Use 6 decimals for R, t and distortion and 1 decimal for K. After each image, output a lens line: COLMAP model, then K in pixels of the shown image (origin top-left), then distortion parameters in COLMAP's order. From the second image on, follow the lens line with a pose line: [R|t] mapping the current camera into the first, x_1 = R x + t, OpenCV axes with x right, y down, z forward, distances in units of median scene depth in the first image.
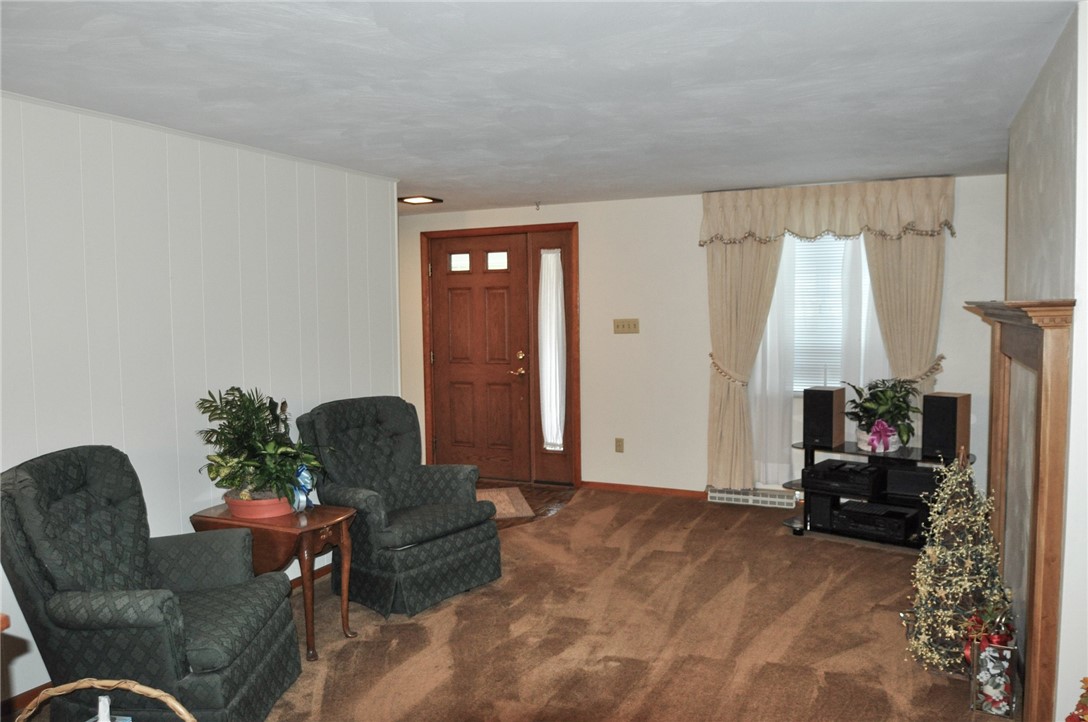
lens RADIAL K [[819.8, 0, 547.8], [0, 819.8, 369.5], [0, 0, 1]] dist [-0.062961, 0.034342]
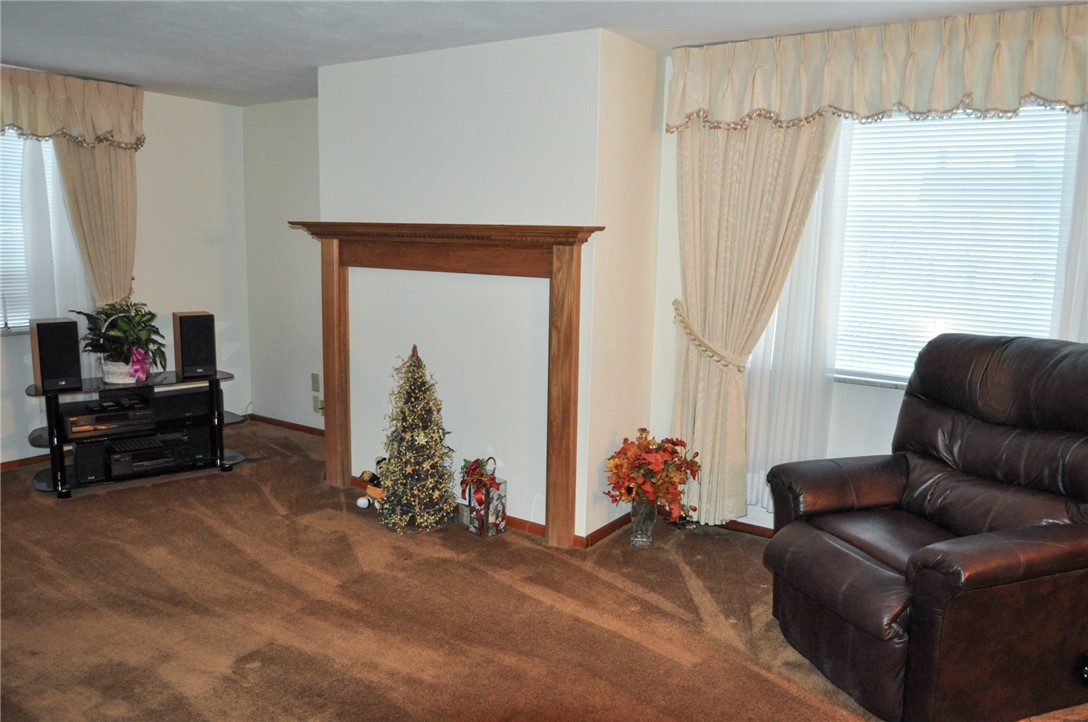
lens RADIAL K [[819.8, 0, 542.0], [0, 819.8, 369.3], [0, 0, 1]] dist [-0.062961, 0.034342]
pose [[0.163748, -0.142216, 0.976197, -0.370080], [0.049364, 0.989496, 0.135873, -0.013750], [-0.985266, 0.025940, 0.169048, 0.346442]]
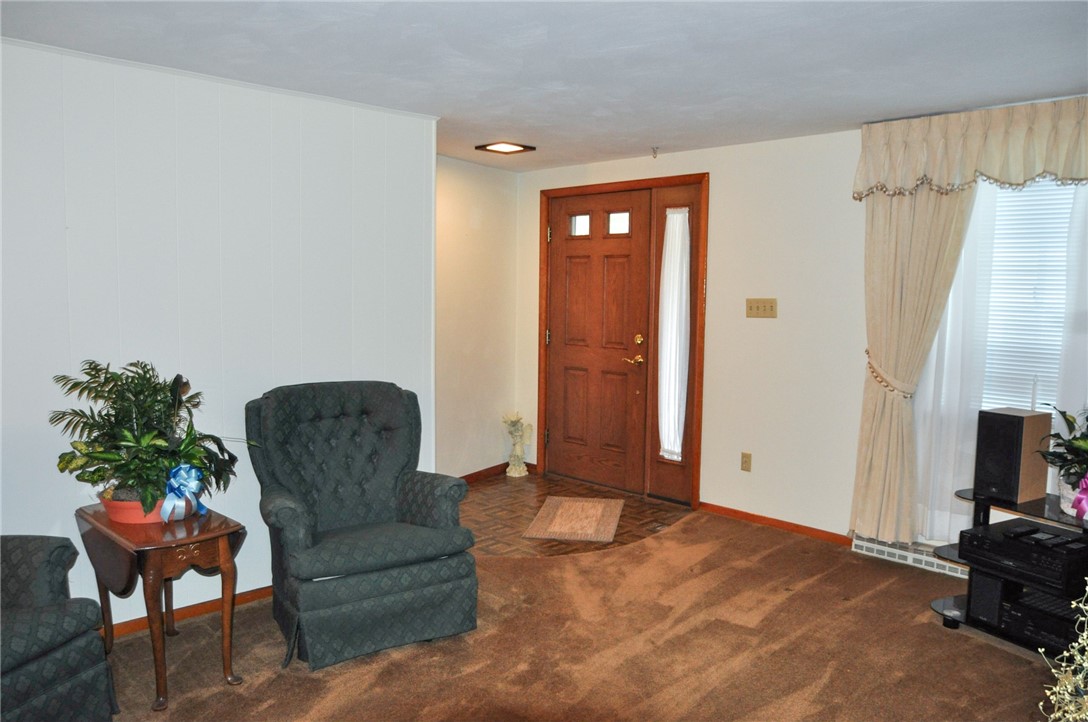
lens RADIAL K [[819.8, 0, 543.4], [0, 819.8, 370.0], [0, 0, 1]] dist [-0.062961, 0.034342]
pose [[0.936442, 0.060336, -0.345596, 0.194455], [-0.051225, 0.998058, 0.035444, -0.013323], [0.347063, -0.015488, 0.937714, 0.244122]]
